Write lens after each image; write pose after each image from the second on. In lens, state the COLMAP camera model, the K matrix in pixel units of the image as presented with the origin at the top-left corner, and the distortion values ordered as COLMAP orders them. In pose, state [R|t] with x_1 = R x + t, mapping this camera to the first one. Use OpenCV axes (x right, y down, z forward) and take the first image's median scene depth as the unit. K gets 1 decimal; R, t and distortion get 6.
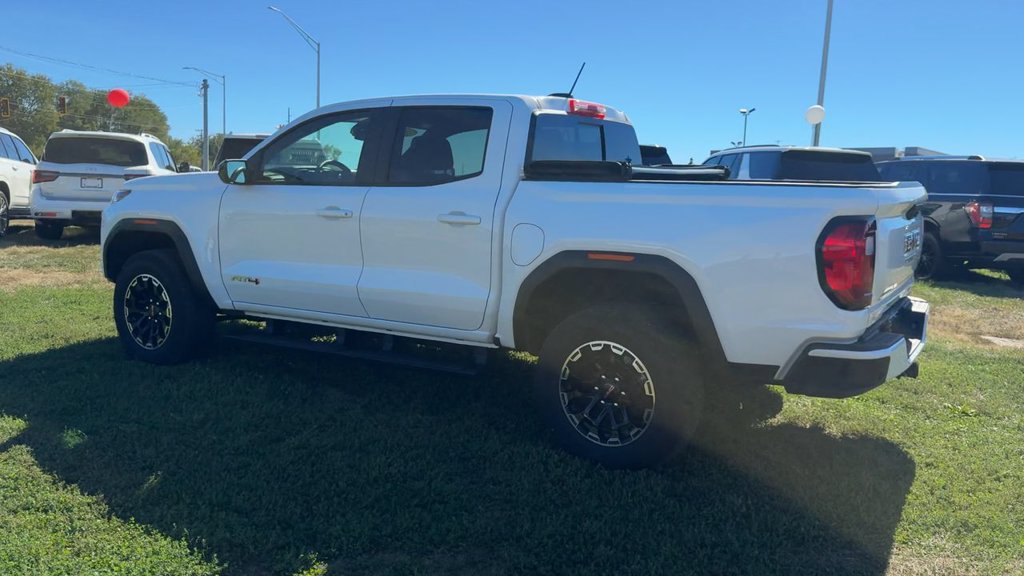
lens RADIAL K [[827.7, 0, 557.1], [0, 827.7, 284.3], [0, 0, 1]] dist [0.084651, -0.152127]
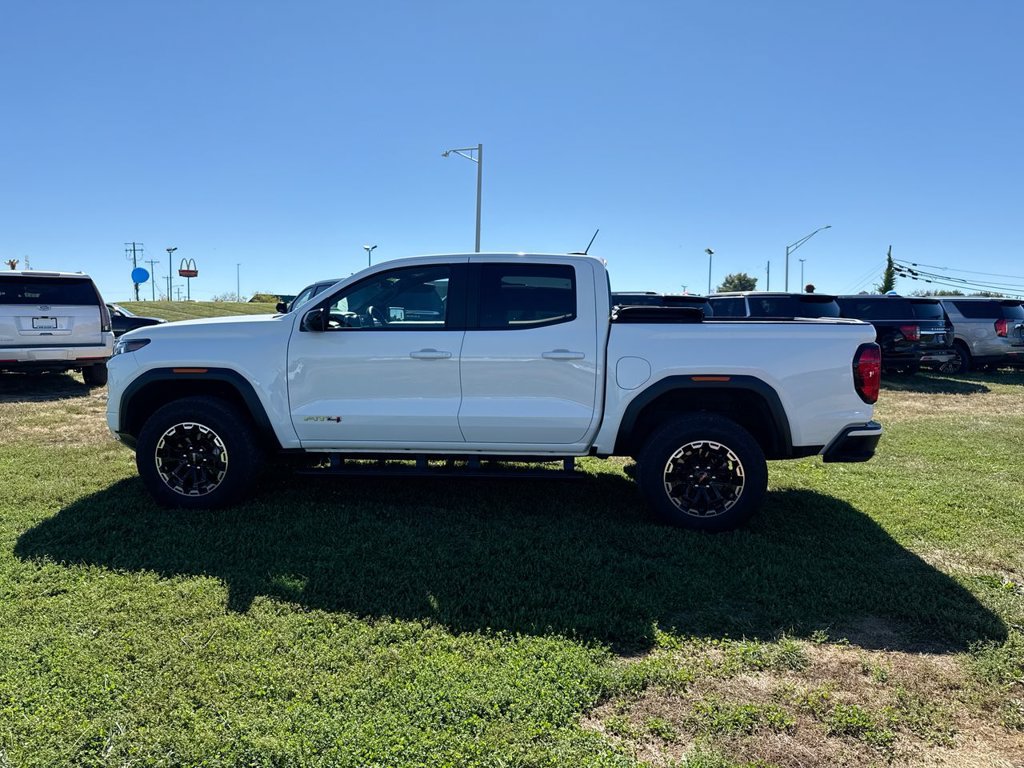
lens RADIAL K [[718.8, 0, 512.0], [0, 718.8, 384.0], [0, 0, 1]] dist [0.079313, -0.123250]
pose [[0.907524, -0.067771, 0.414496, -0.689424], [0.069438, 0.997525, 0.011066, -0.057232], [-0.414220, 0.018739, 0.909984, 0.046196]]
